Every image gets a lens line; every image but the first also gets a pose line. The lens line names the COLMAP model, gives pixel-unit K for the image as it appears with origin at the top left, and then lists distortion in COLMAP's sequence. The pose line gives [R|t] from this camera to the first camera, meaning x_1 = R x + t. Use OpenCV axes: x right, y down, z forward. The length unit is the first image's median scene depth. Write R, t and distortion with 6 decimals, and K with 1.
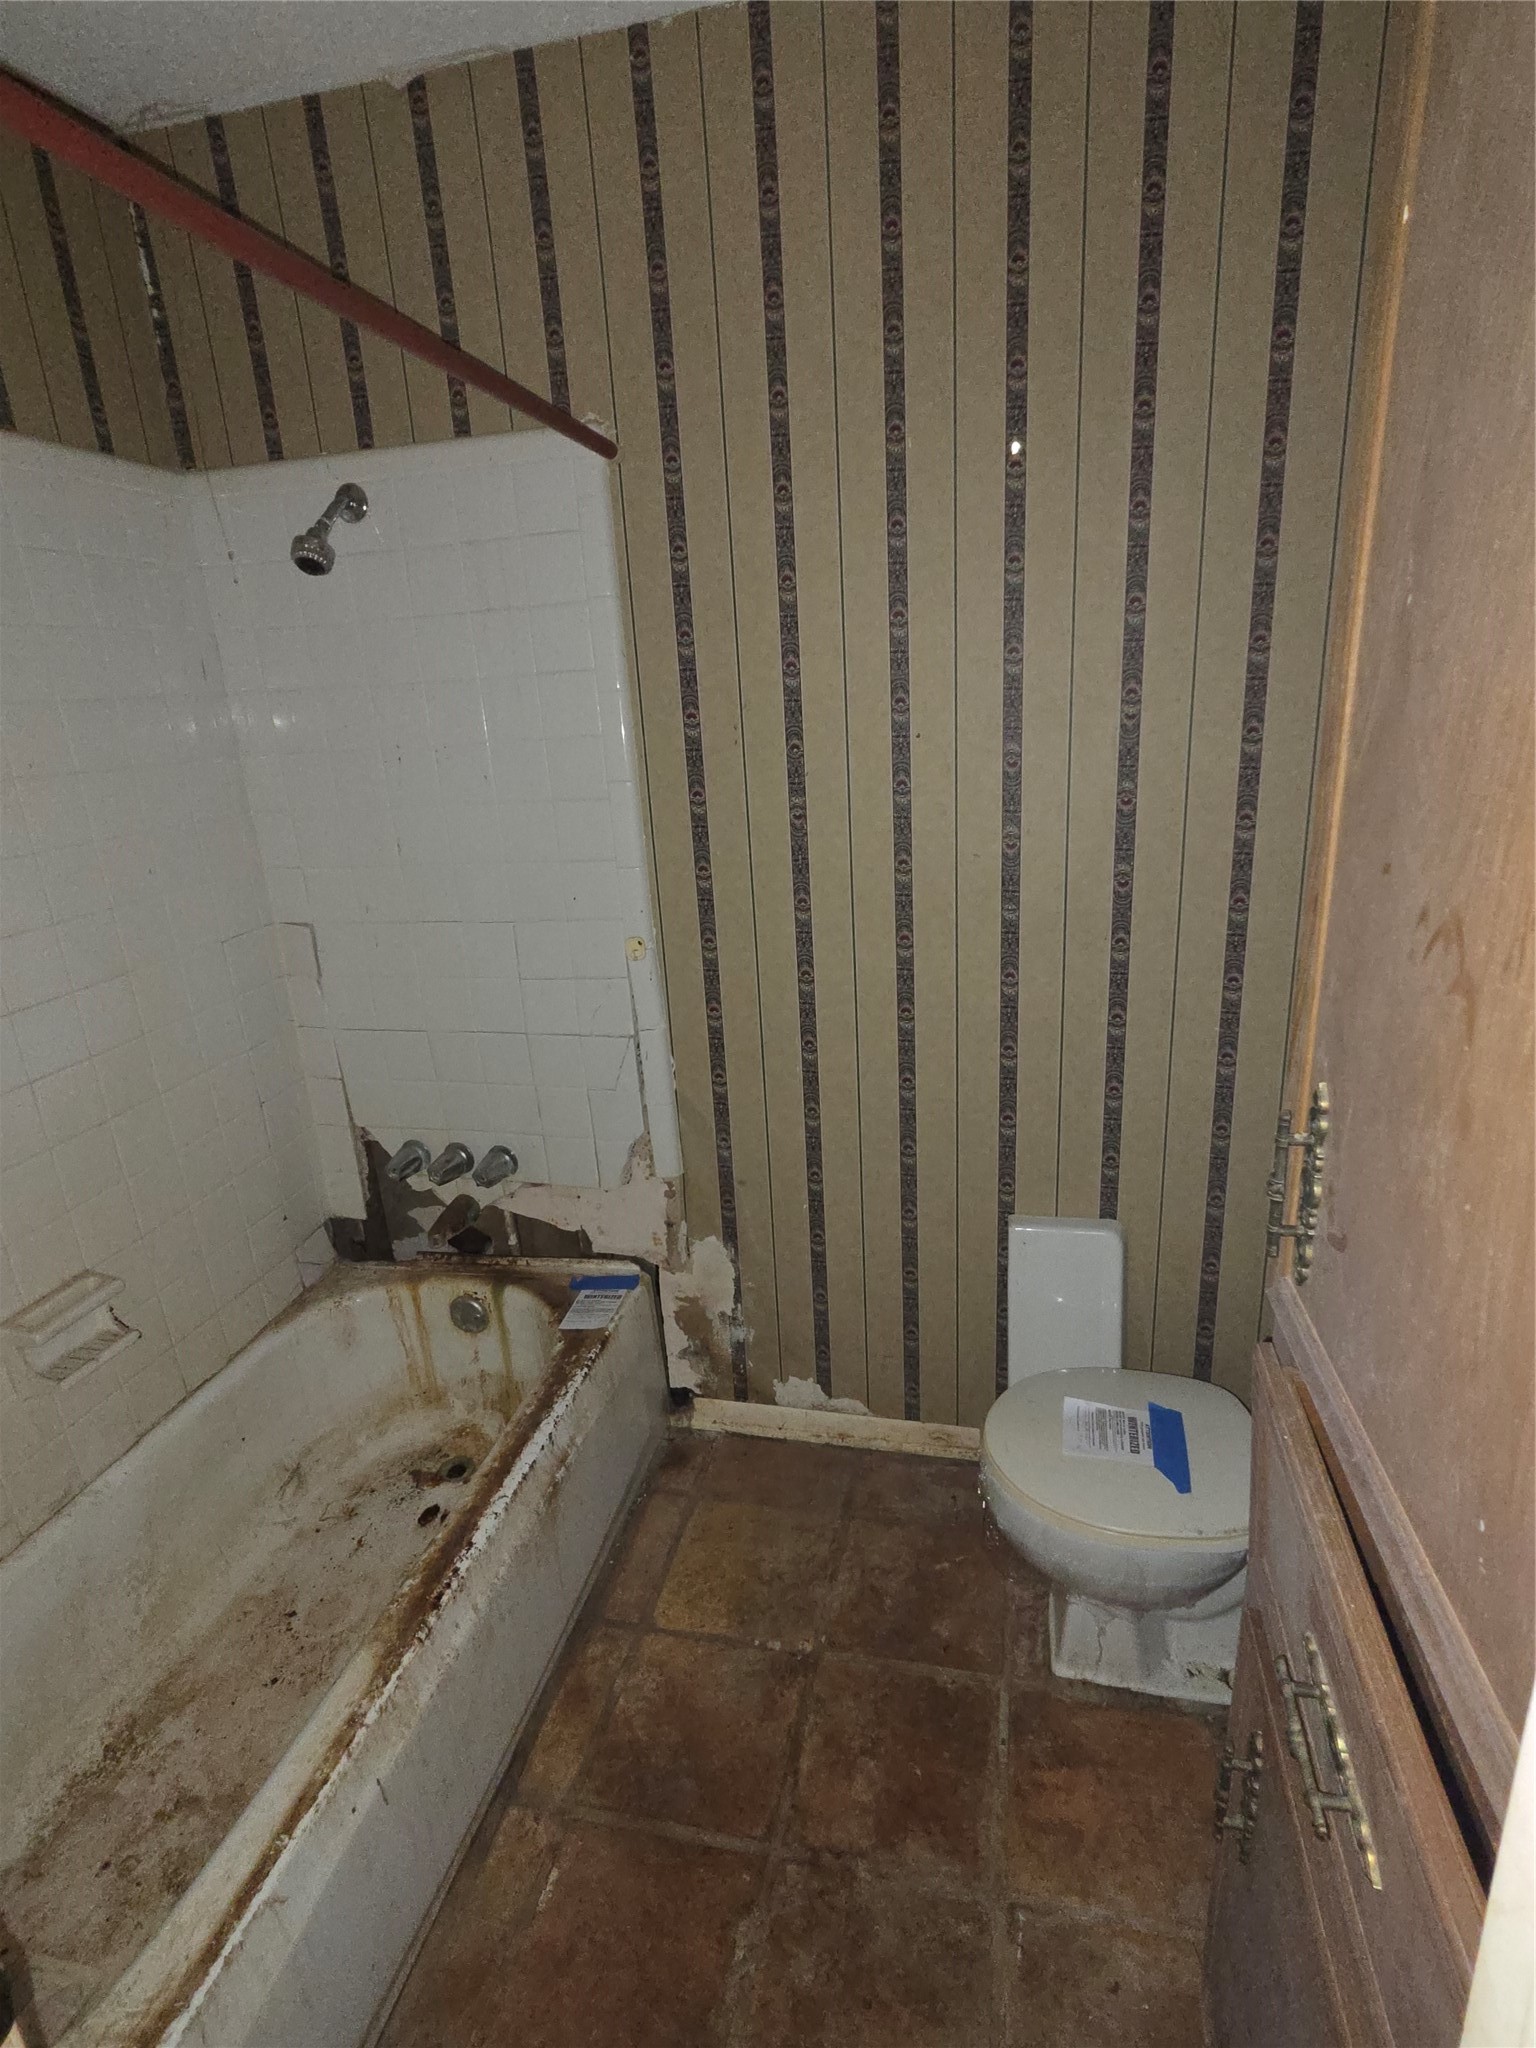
lens RADIAL K [[1032.6, 0, 782.6], [0, 1032.6, 1025.0], [0, 0, 1]] dist [-0.001690, 0.000412]
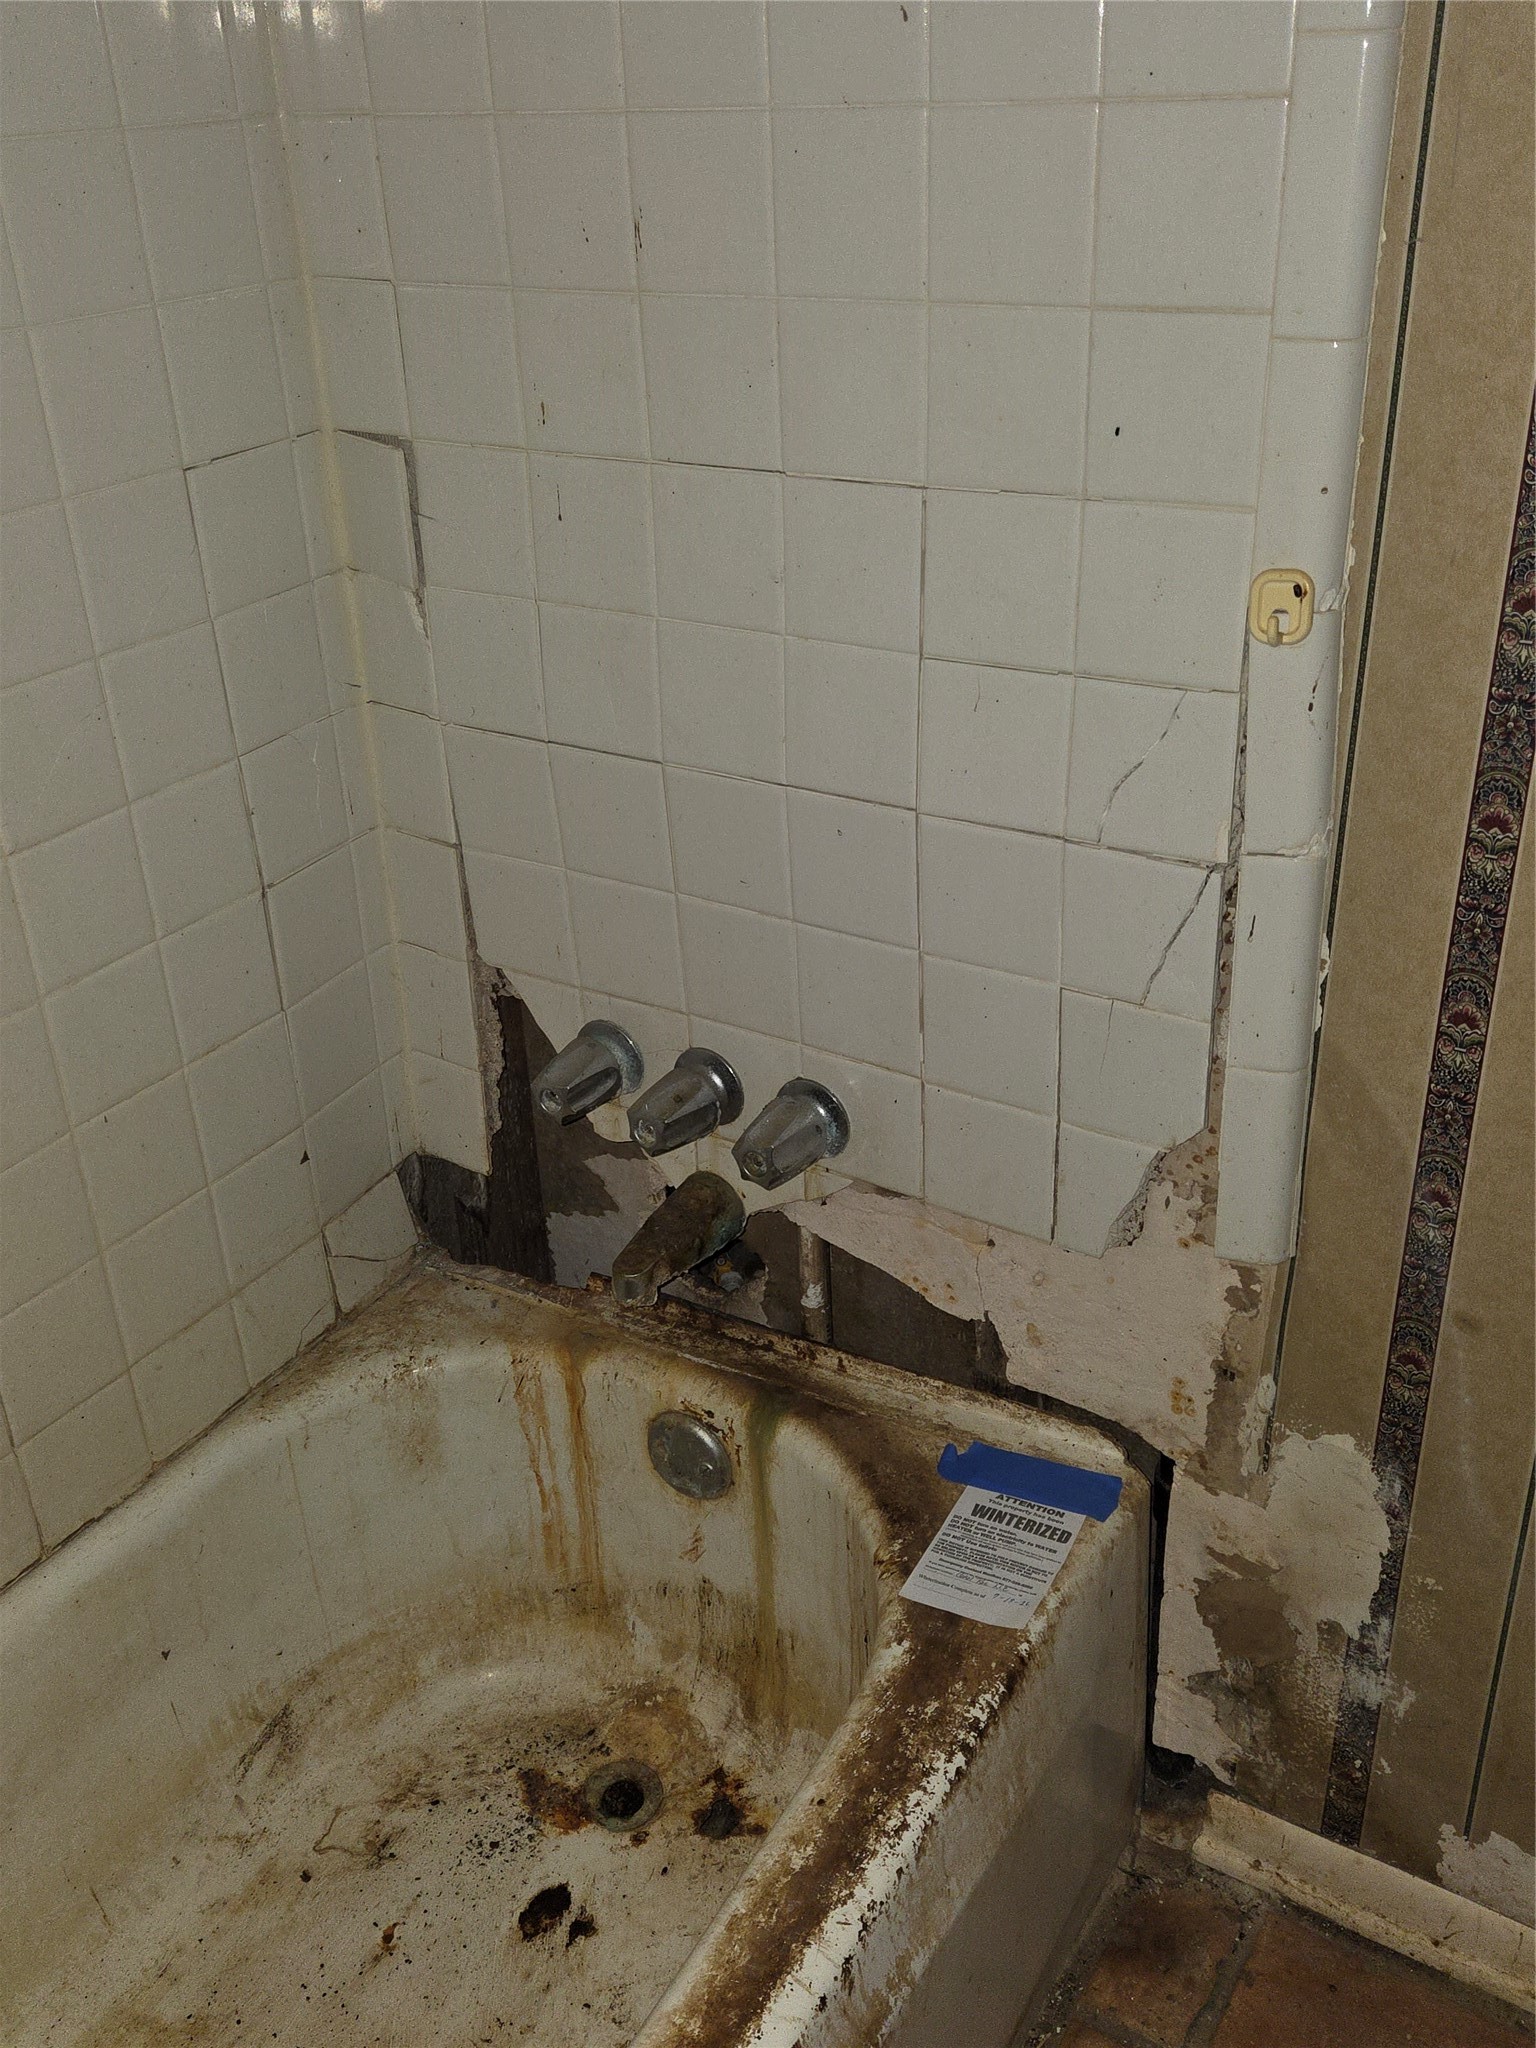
lens RADIAL K [[1877.7, 0, 766.9], [0, 1877.7, 1031.9], [0, 0, 1]] dist [0.062790, 0.000000]
pose [[0.947340, 0.170706, -0.270937, -0.101112], [-0.115983, 0.971531, 0.206582, -0.043507], [0.298488, -0.164280, 0.940169, 0.334667]]
